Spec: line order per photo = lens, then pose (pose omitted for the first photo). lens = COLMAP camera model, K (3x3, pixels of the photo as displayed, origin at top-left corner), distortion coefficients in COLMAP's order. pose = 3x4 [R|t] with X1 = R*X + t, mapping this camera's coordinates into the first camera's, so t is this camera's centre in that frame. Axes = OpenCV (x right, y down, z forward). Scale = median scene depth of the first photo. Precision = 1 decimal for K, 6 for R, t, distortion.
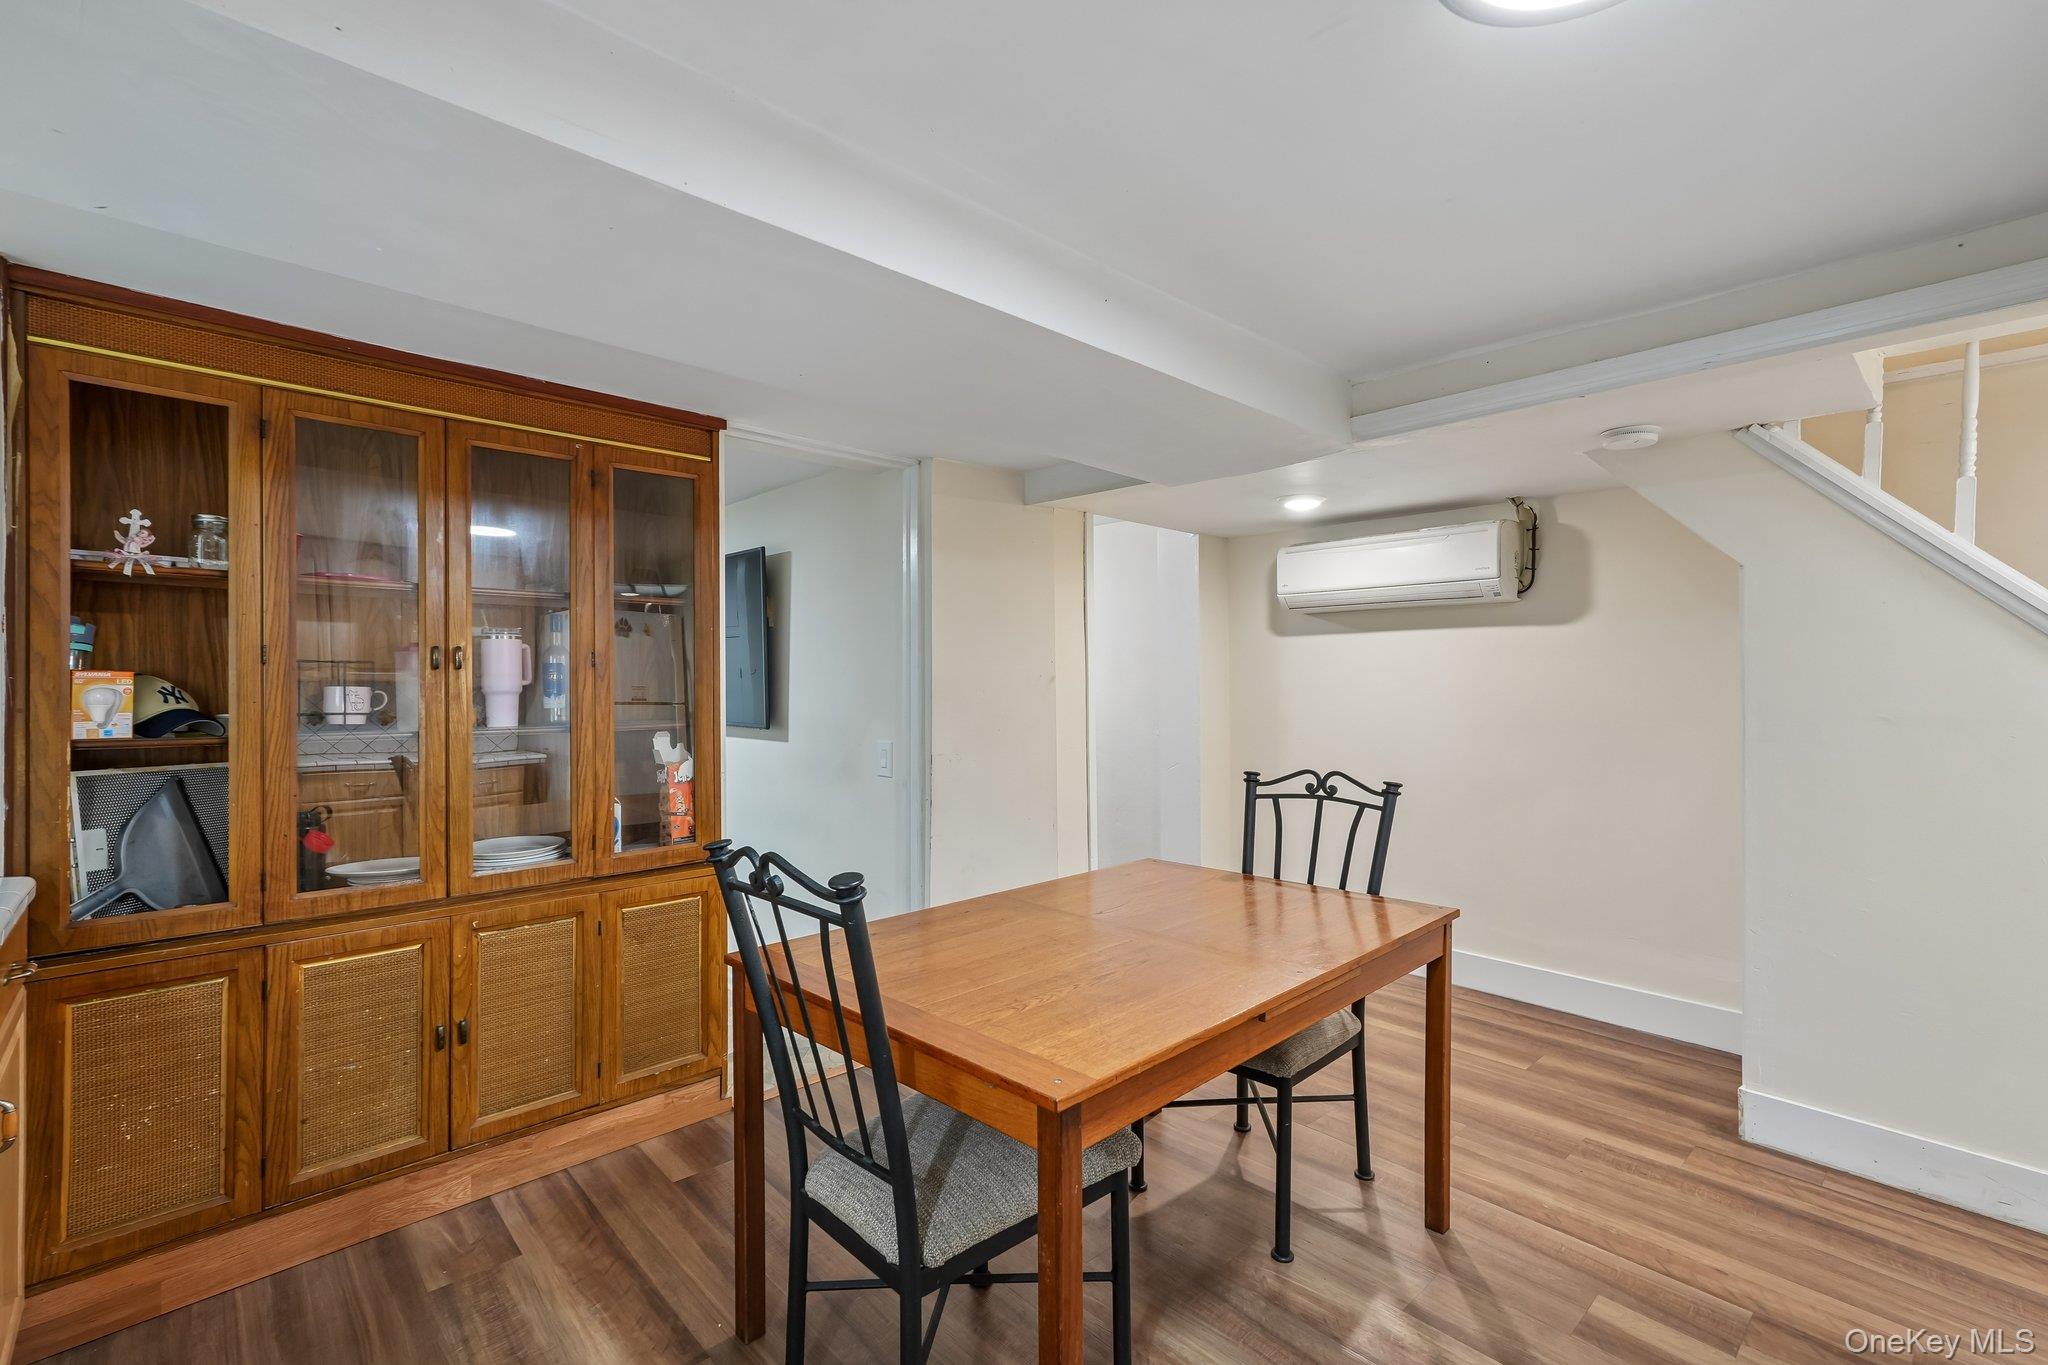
lens RADIAL K [[907.4, 0, 1028.9], [0, 907.4, 674.1], [0, 0, 1]] dist [-0.003506, 0.006531]
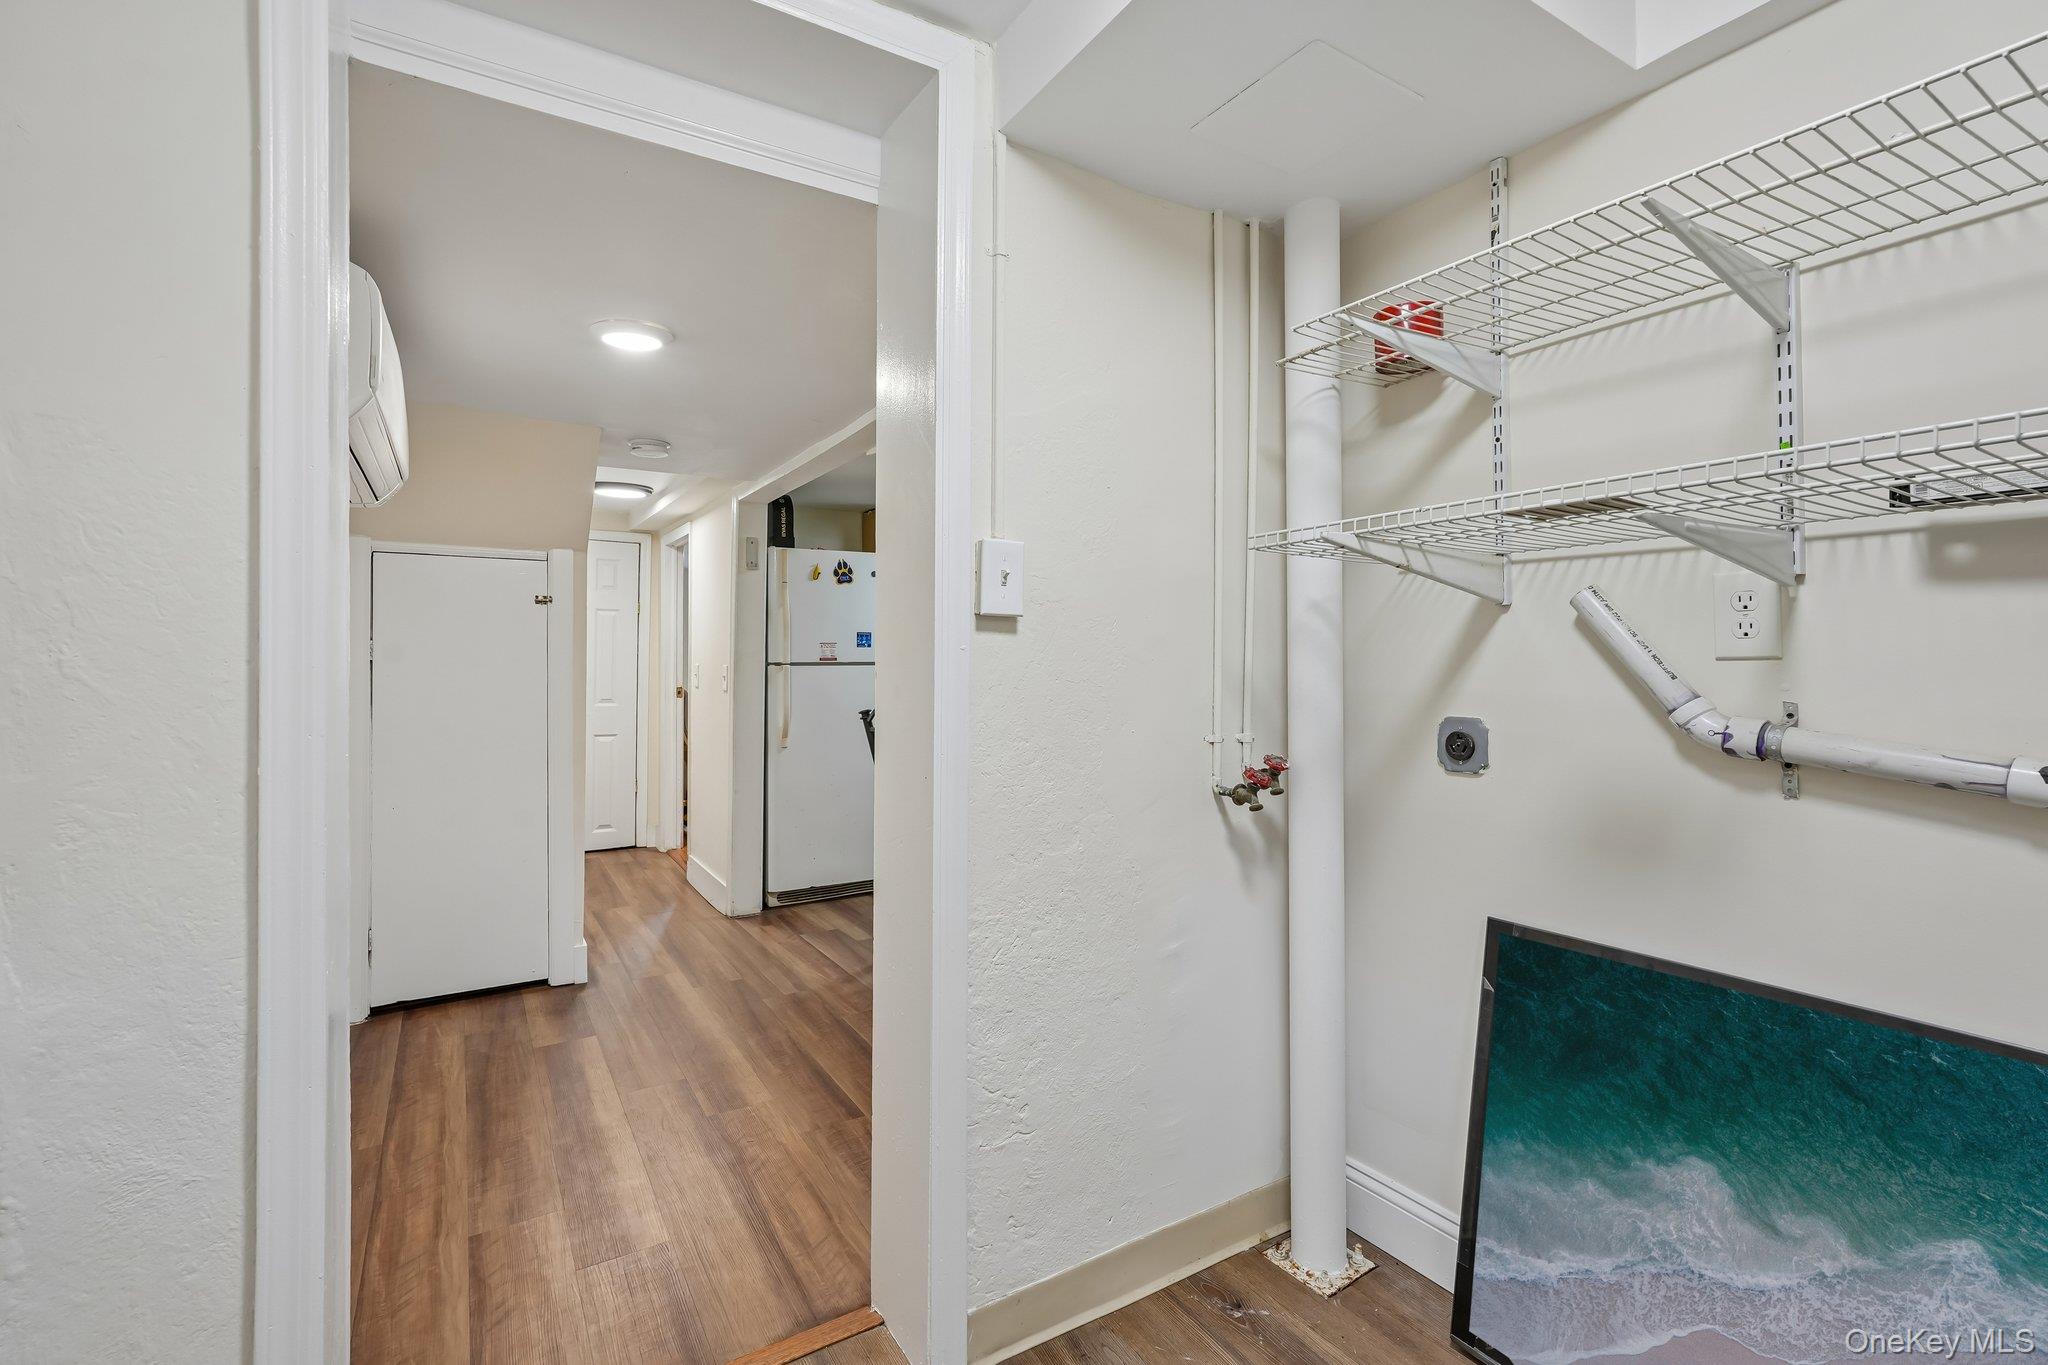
lens RADIAL K [[923.9, 0, 1032.0], [0, 923.9, 652.0], [0, 0, 1]] dist [-0.001888, 0.008448]
pose [[-0.981267, 0.003018, 0.192627, -0.121901], [0.000910, 0.999939, -0.011031, 0.041459], [-0.192648, -0.010649, -0.981210, 2.216675]]
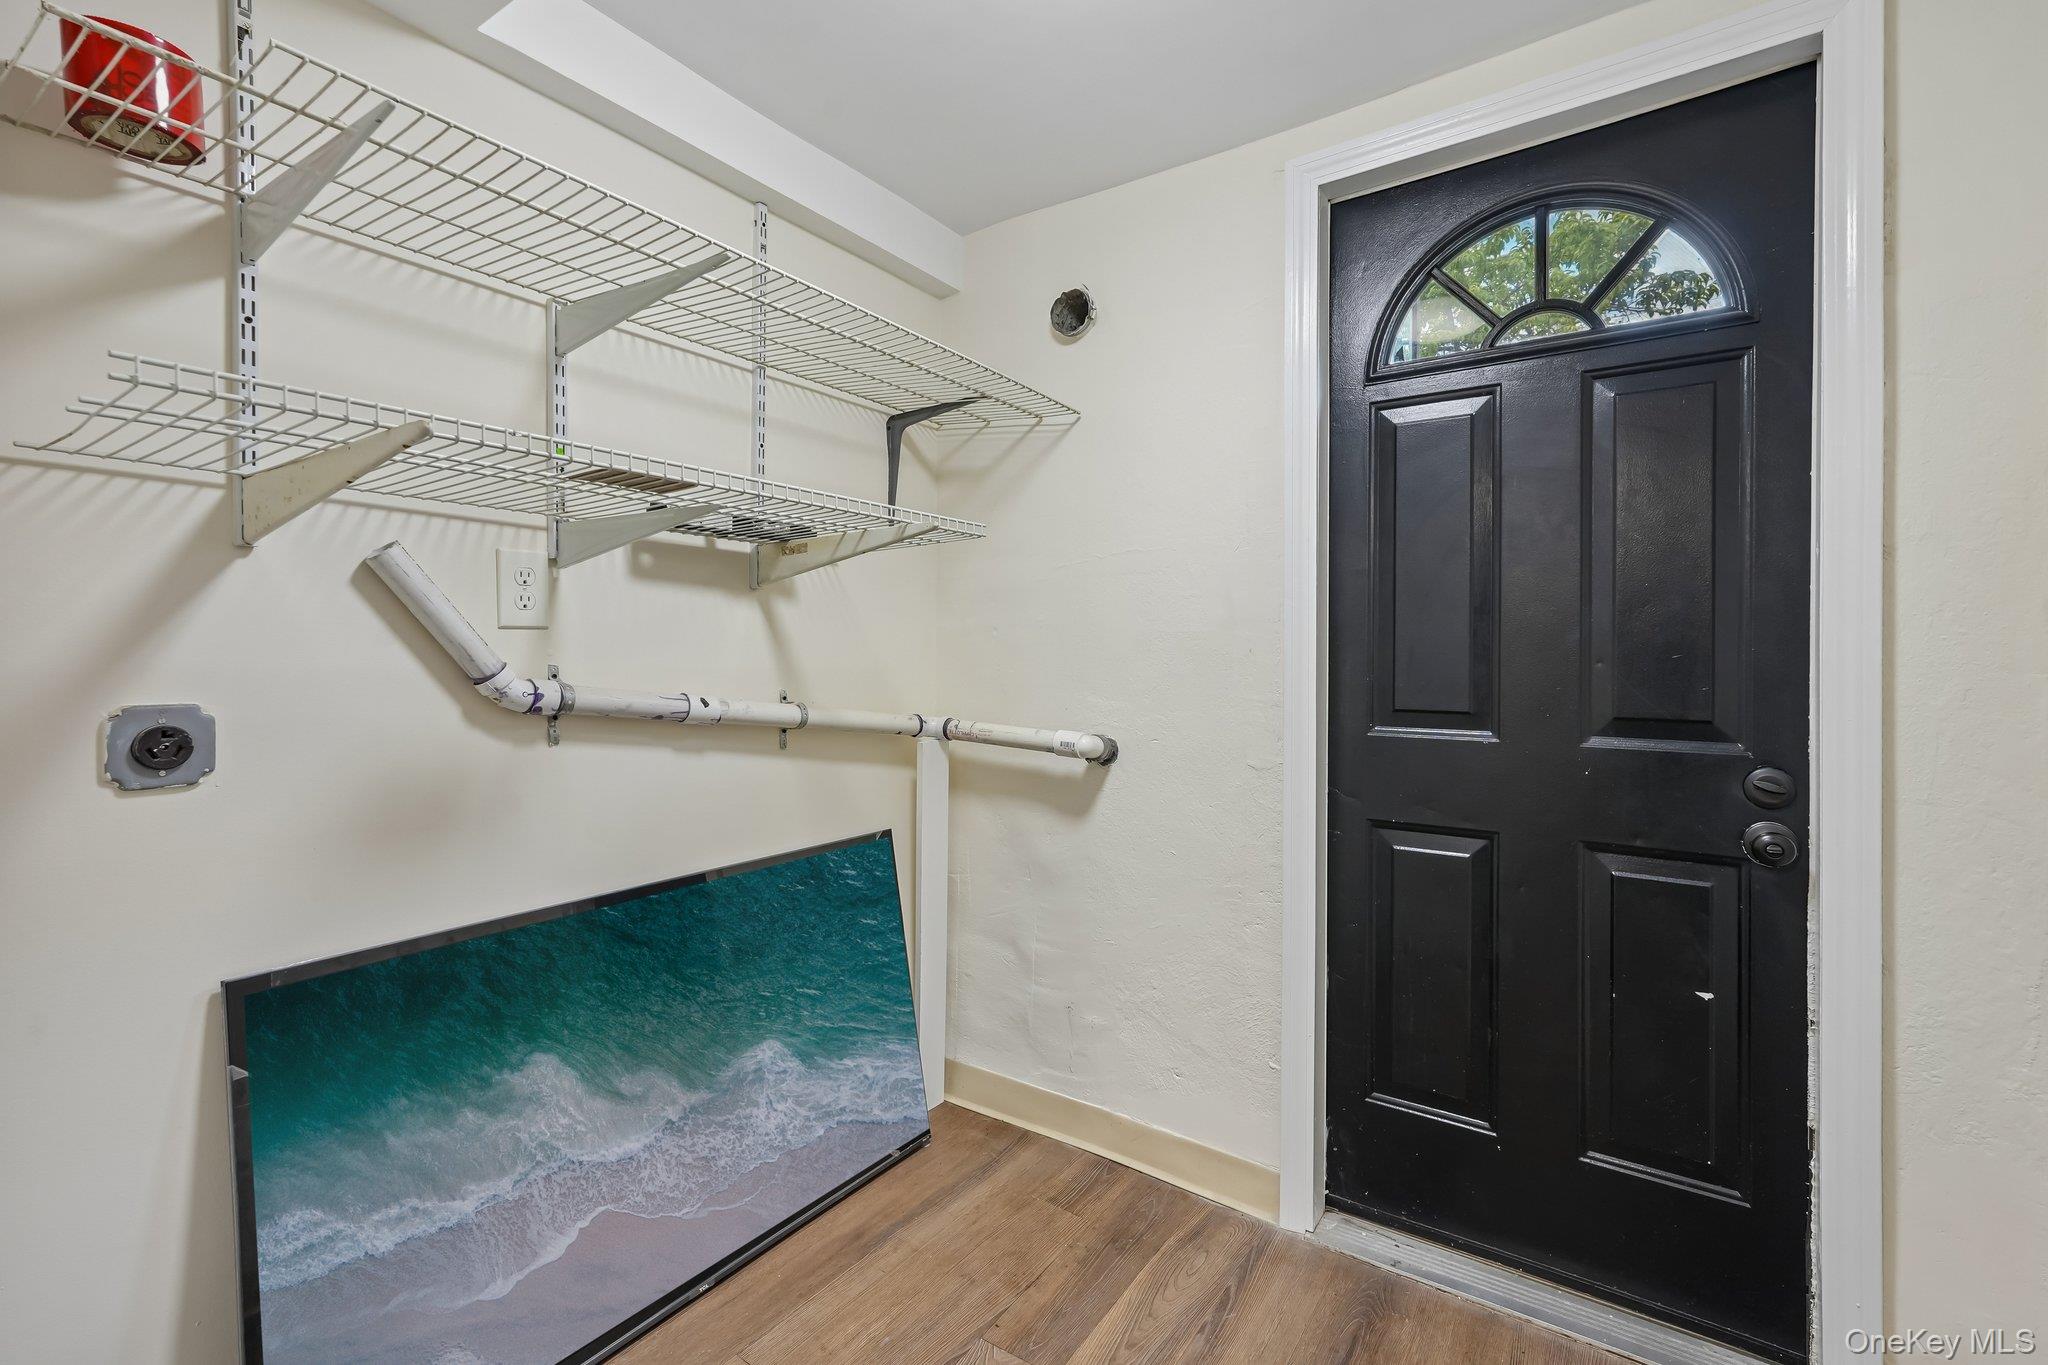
lens RADIAL K [[885.5, 0, 1020.8], [0, 885.5, 665.4], [0, 0, 1]] dist [-0.002168, -0.000227]
pose [[0.202632, -0.000596, -0.979255, 0.208868], [0.010858, 0.999940, 0.001639, 0.067037], [0.979195, -0.010965, 0.202626, 1.808224]]
